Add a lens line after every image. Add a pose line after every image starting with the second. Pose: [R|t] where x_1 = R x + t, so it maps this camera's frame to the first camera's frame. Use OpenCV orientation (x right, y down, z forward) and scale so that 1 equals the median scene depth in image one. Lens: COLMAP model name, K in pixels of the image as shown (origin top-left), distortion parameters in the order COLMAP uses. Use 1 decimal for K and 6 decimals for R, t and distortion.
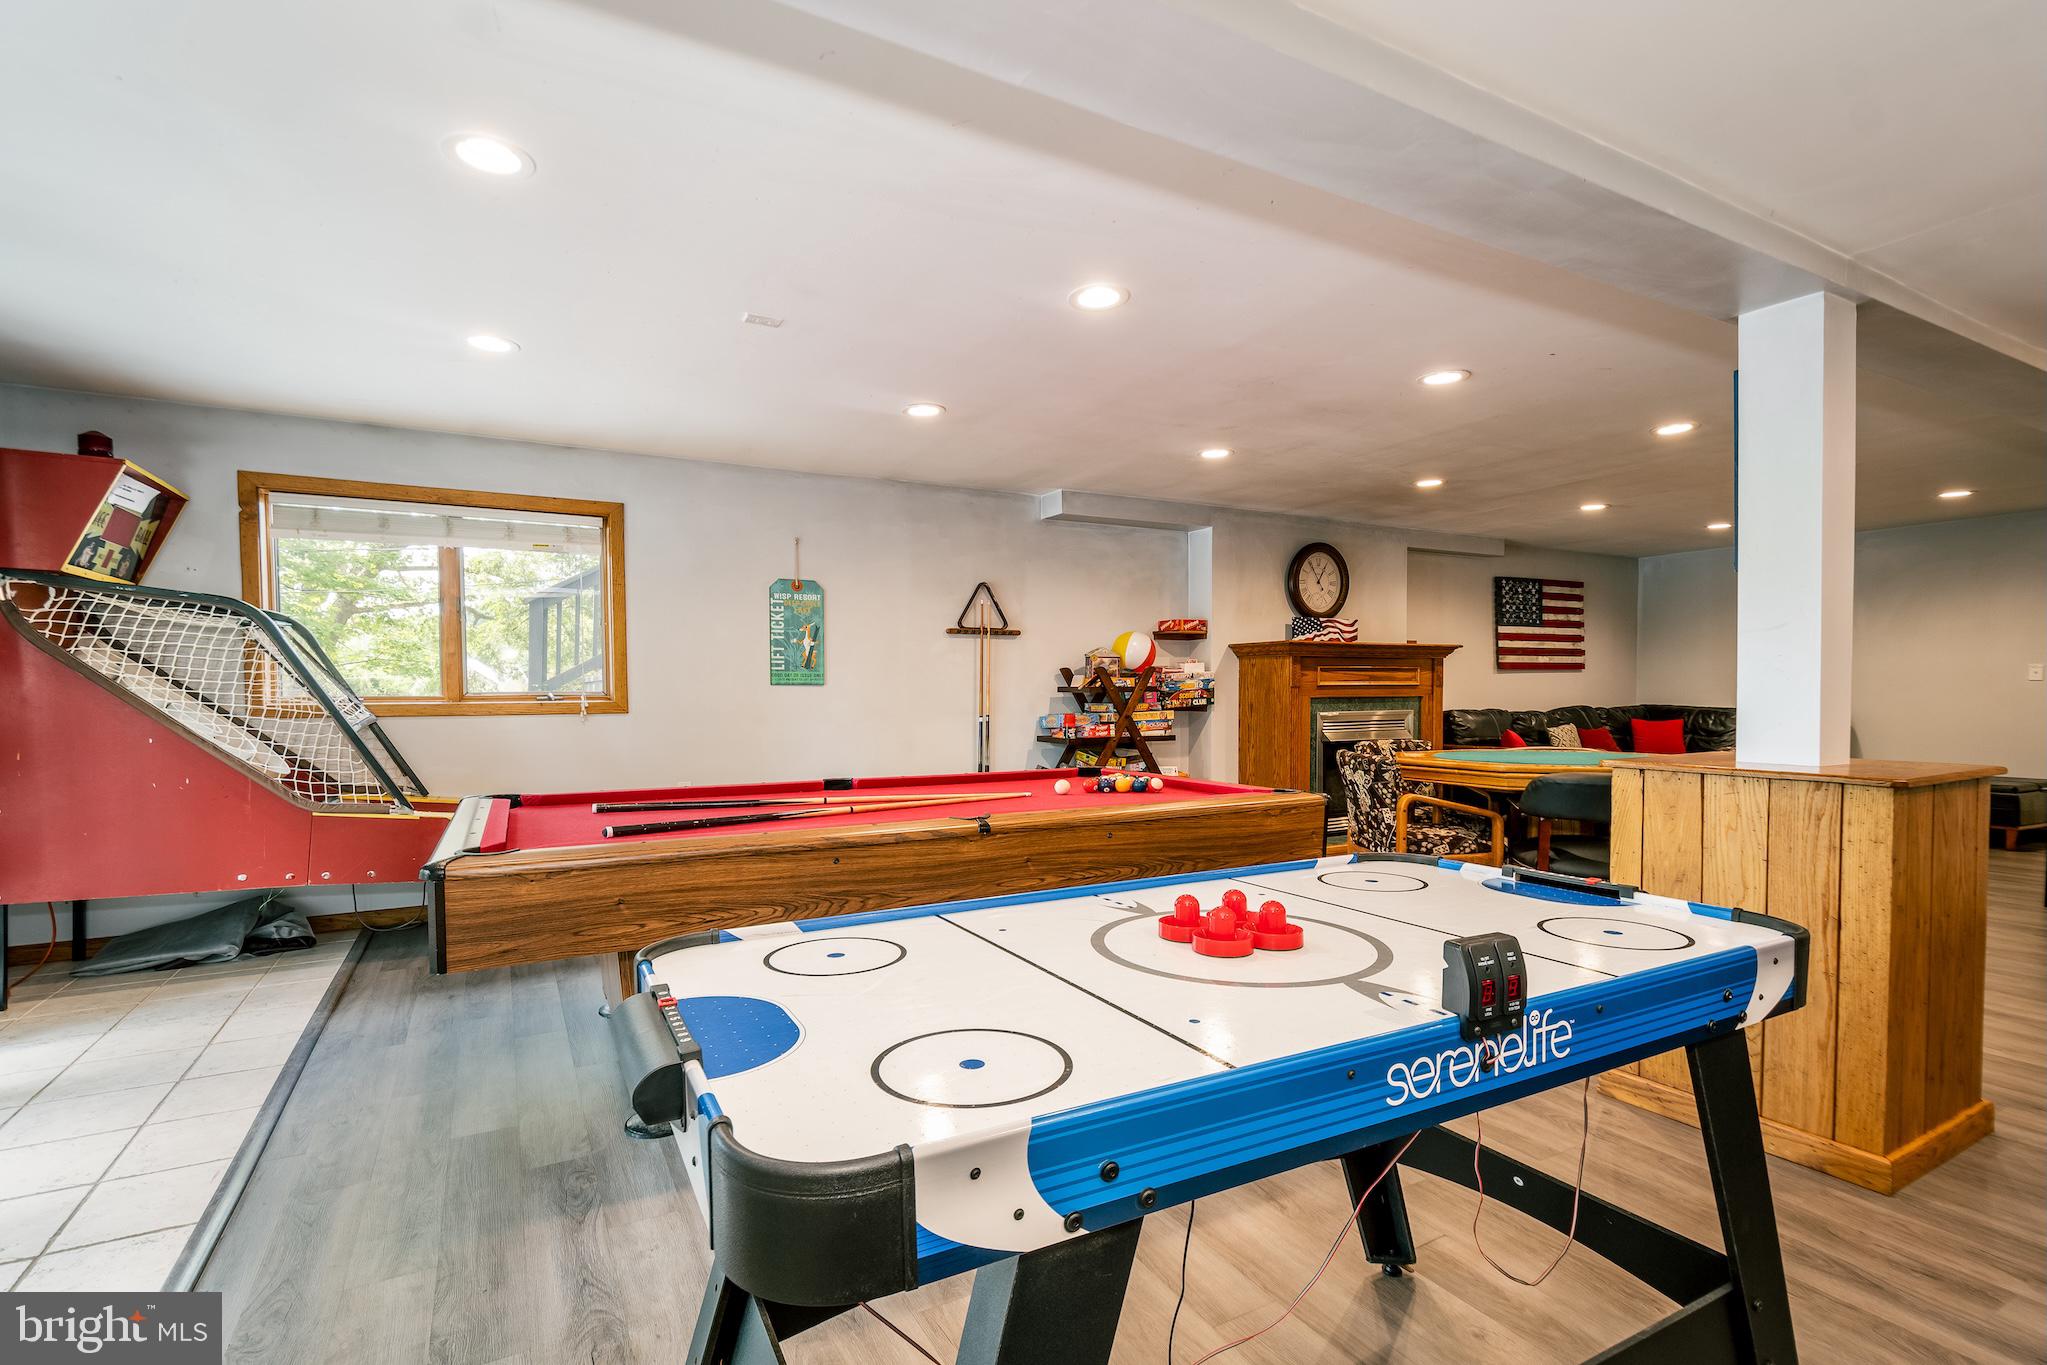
lens RADIAL K [[924.0, 0, 1019.8], [0, 924.0, 704.9], [0, 0, 1]] dist [-0.002263, -0.000244]
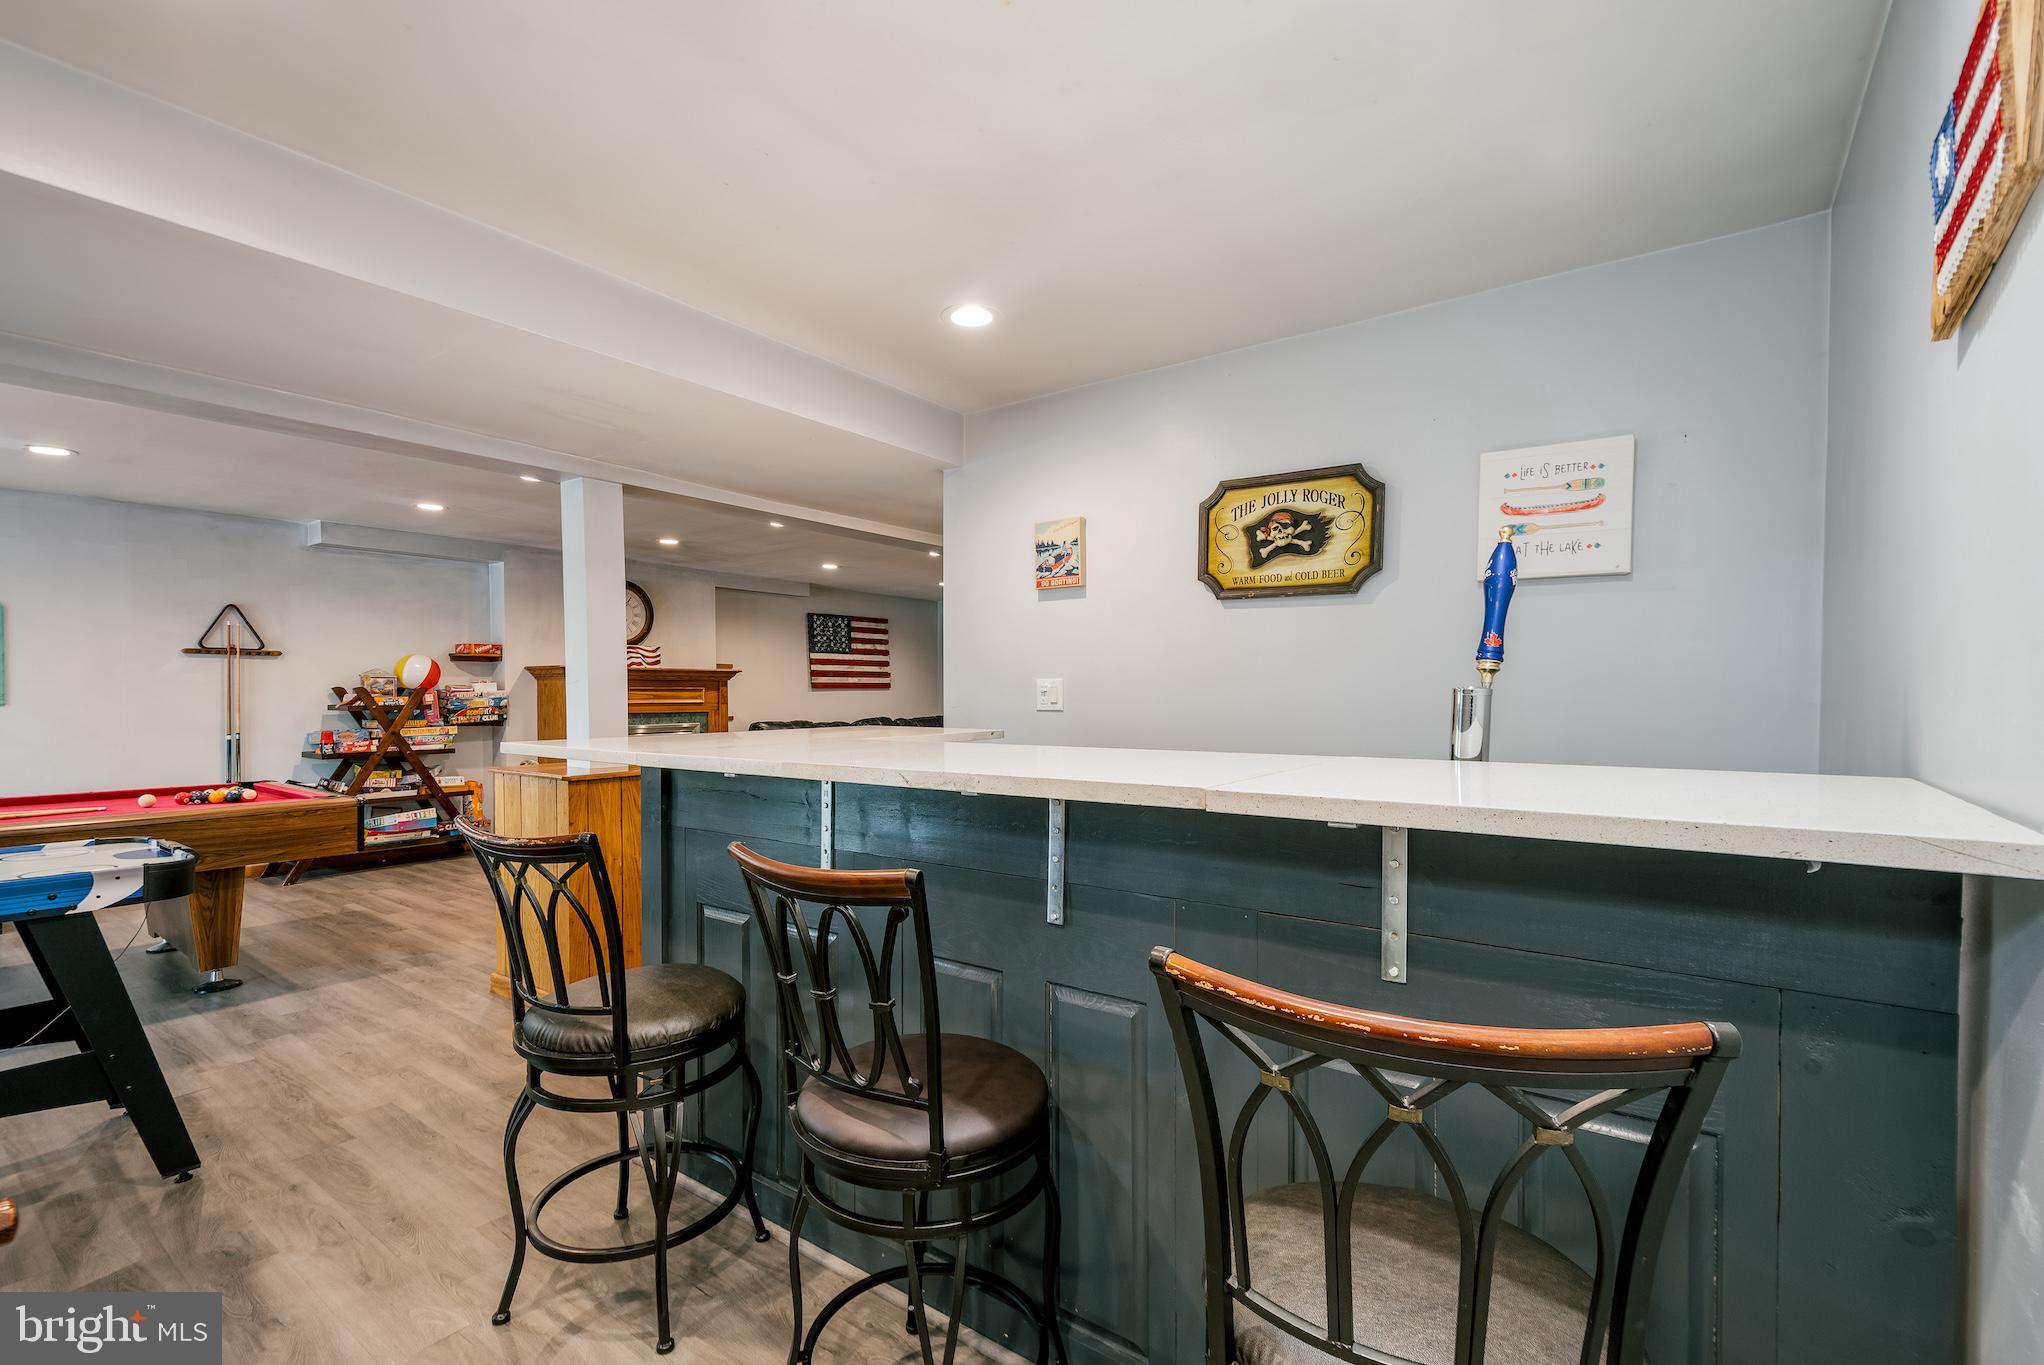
lens RADIAL K [[922.7, 0, 1000.2], [0, 922.7, 694.6], [0, 0, 1]] dist [-0.002263, -0.000244]
pose [[0.908553, 0.004510, 0.417746, 0.288981], [0.002206, 0.999876, -0.015591, -0.012737], [-0.417764, 0.015087, 0.908430, -0.269087]]
